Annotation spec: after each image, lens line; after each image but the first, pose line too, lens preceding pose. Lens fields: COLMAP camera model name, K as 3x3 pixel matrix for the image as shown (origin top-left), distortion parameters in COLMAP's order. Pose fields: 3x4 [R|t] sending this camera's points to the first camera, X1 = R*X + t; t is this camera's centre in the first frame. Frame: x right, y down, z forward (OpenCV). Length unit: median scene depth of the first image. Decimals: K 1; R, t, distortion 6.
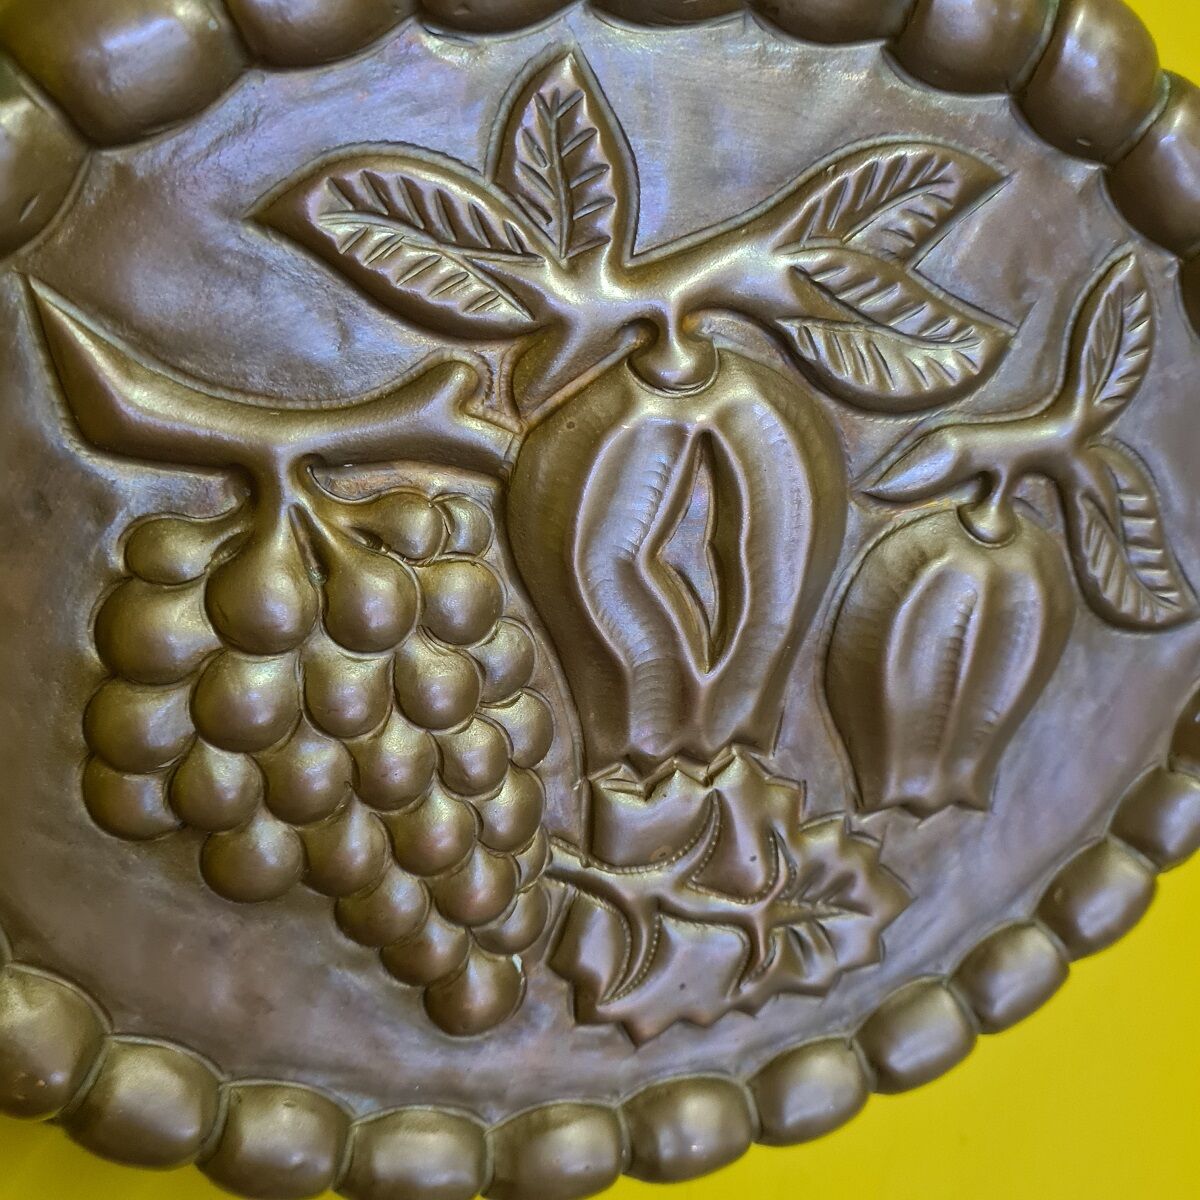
lens RADIAL K [[1290.7, 0, 600.0], [0, 1290.7, 600.0], [0, 0, 1]] dist [0.012167, 0.041514]
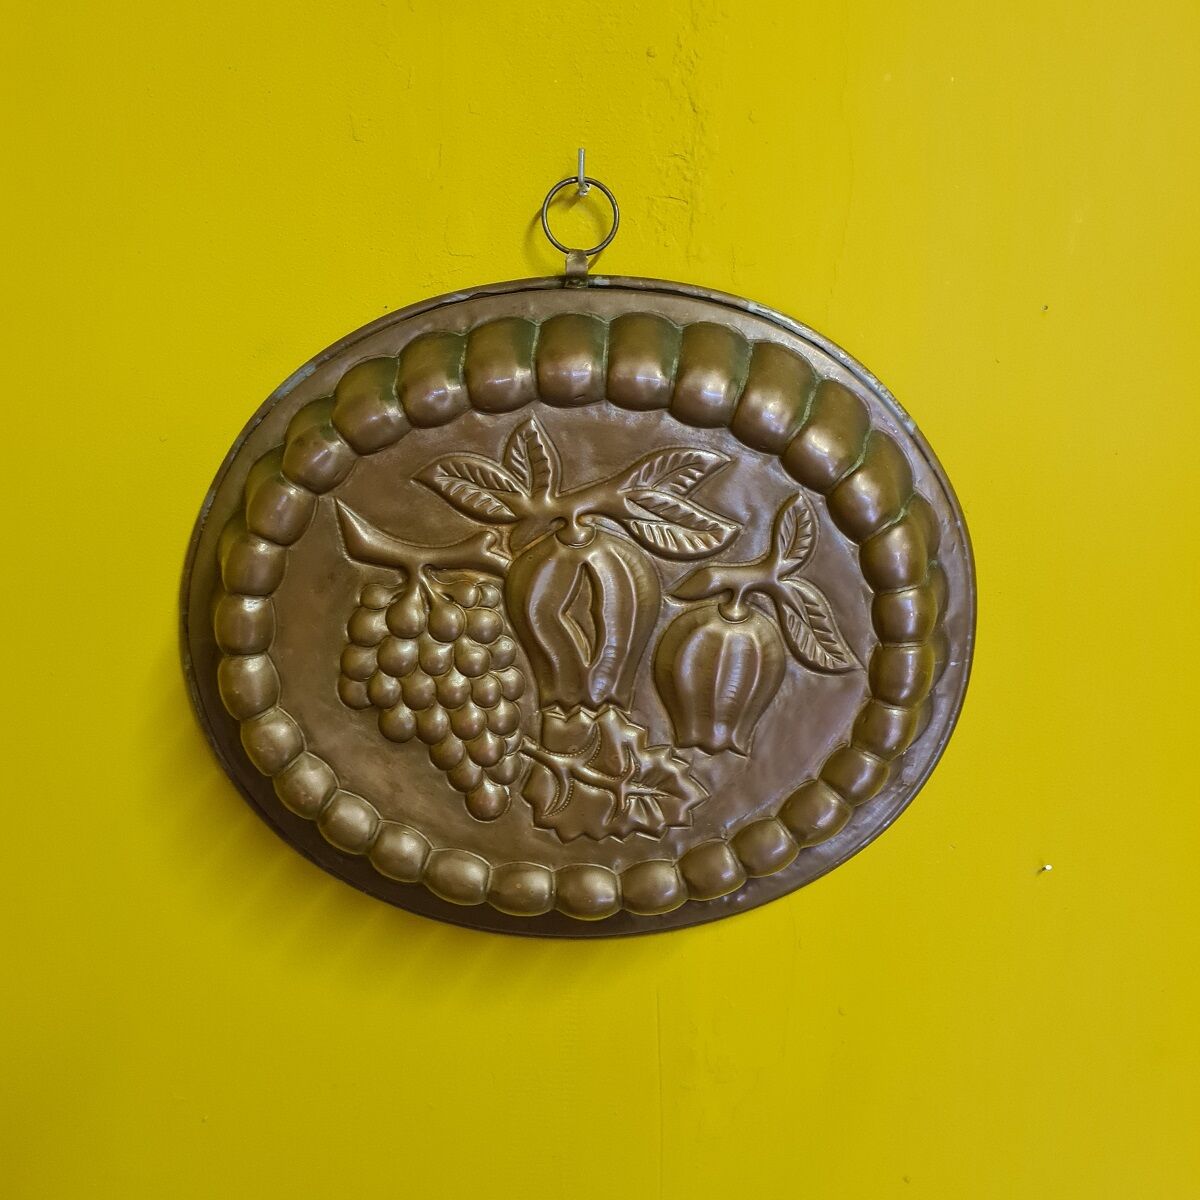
lens RADIAL K [[1257.3, 0, 600.0], [0, 1257.3, 600.0], [0, 0, 1]] dist [0.177647, 0.000753]
pose [[0.950942, 0.038624, -0.306949, 0.849437], [-0.085626, 0.986276, -0.141167, 0.276875], [0.297284, 0.160525, 0.941198, -1.236995]]
